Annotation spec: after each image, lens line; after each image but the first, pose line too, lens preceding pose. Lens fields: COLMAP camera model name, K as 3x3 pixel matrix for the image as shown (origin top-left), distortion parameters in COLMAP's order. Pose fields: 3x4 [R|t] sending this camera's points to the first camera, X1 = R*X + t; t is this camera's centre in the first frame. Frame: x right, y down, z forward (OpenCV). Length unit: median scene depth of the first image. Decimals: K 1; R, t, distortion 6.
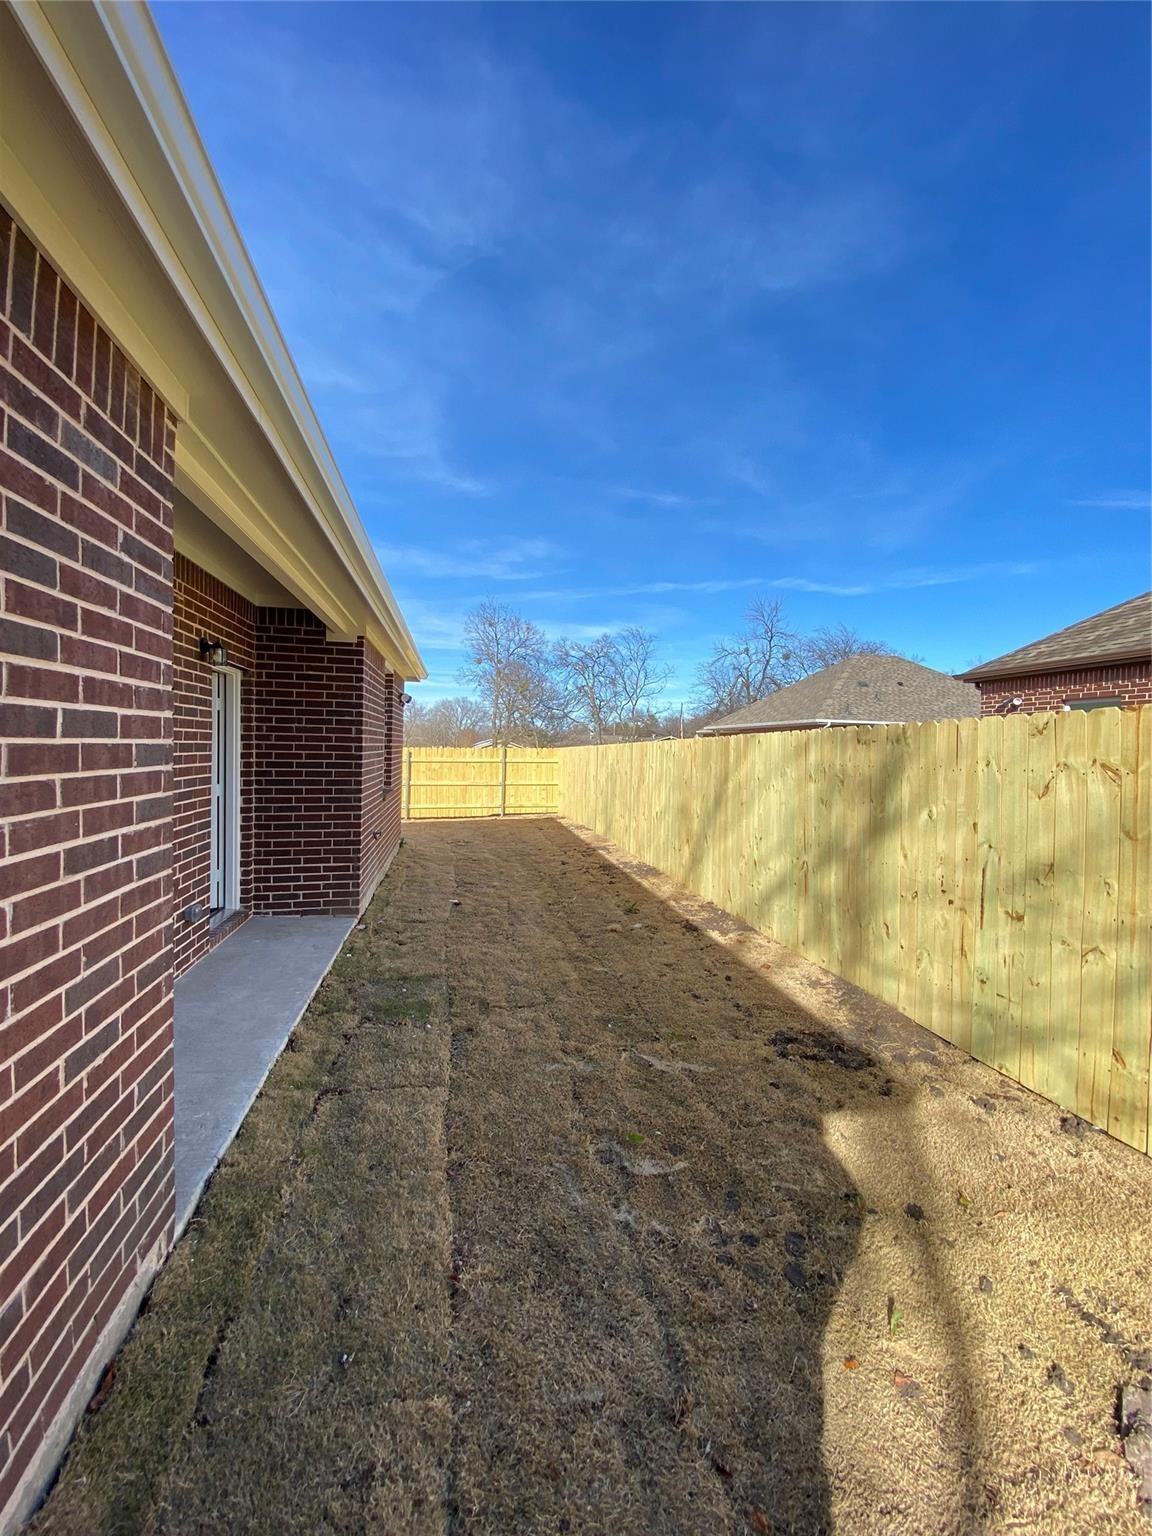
lens RADIAL K [[605.1, 0, 566.9], [0, 605.1, 765.5], [0, 0, 1]] dist [0.035404, -0.034625]
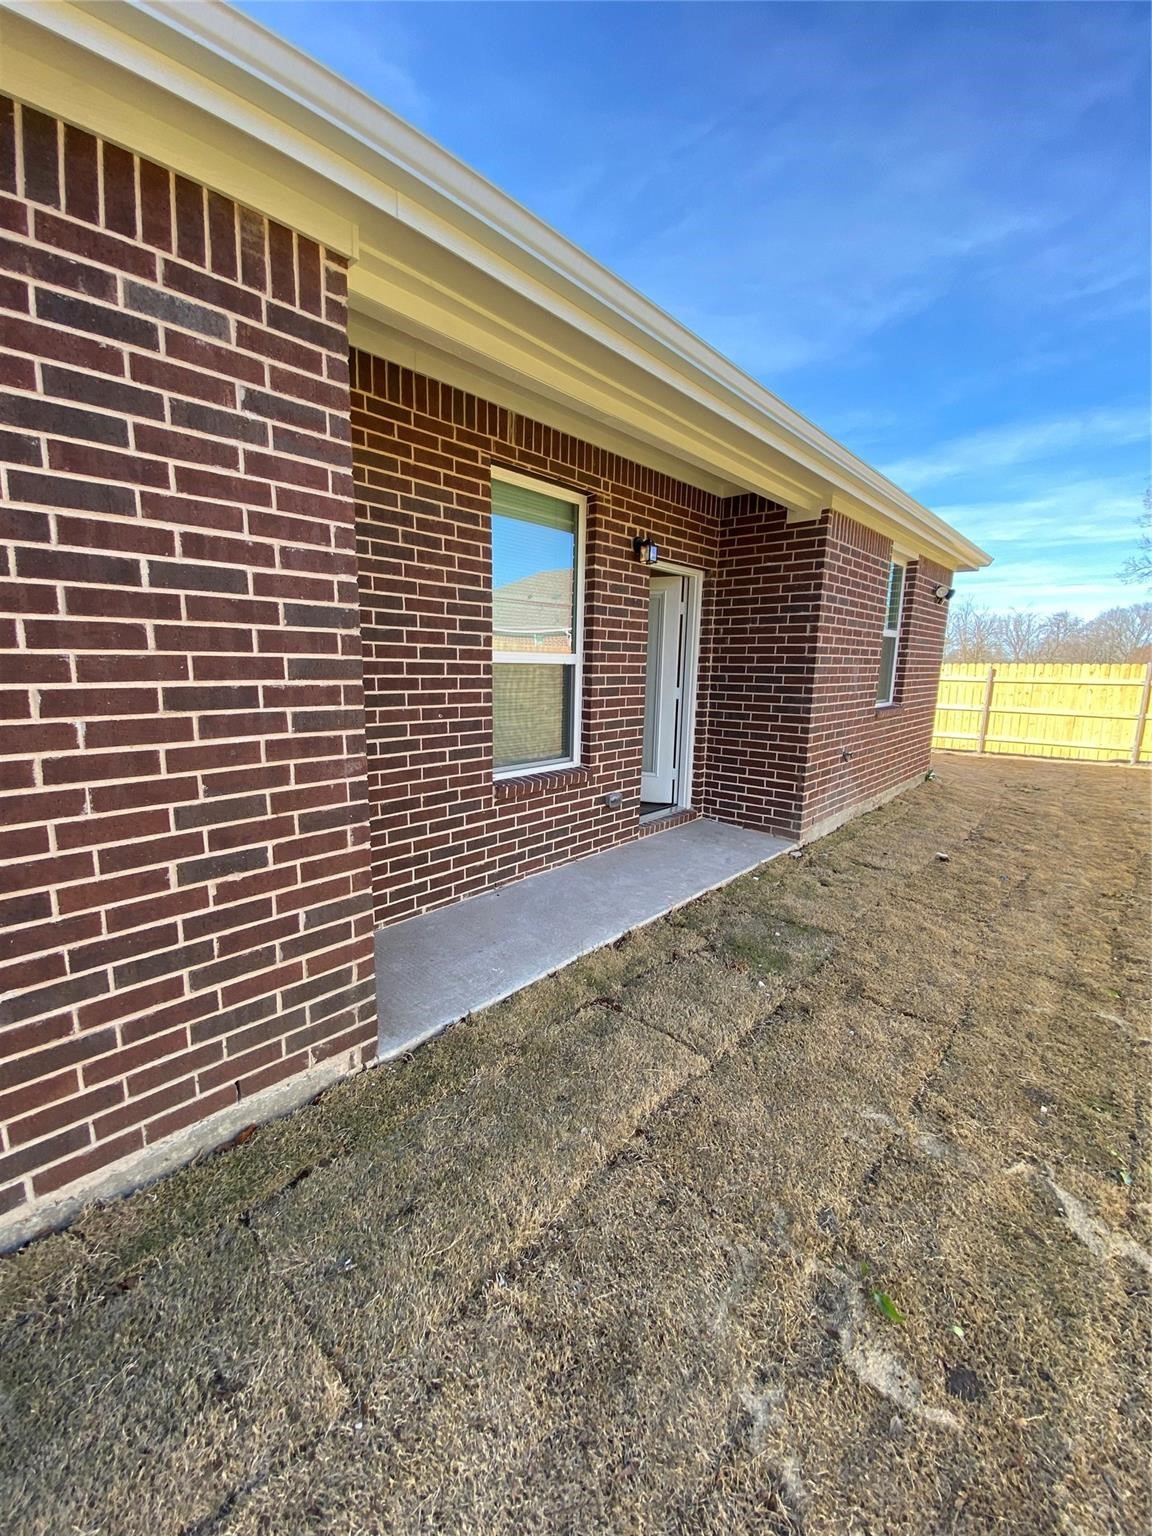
lens RADIAL K [[605.1, 0, 566.9], [0, 605.1, 765.5], [0, 0, 1]] dist [0.035404, -0.034625]
pose [[0.616263, 0.127141, -0.777210, 0.138788], [-0.028011, 0.989797, 0.139707, 0.024862], [0.787042, -0.064326, 0.613536, 0.218230]]
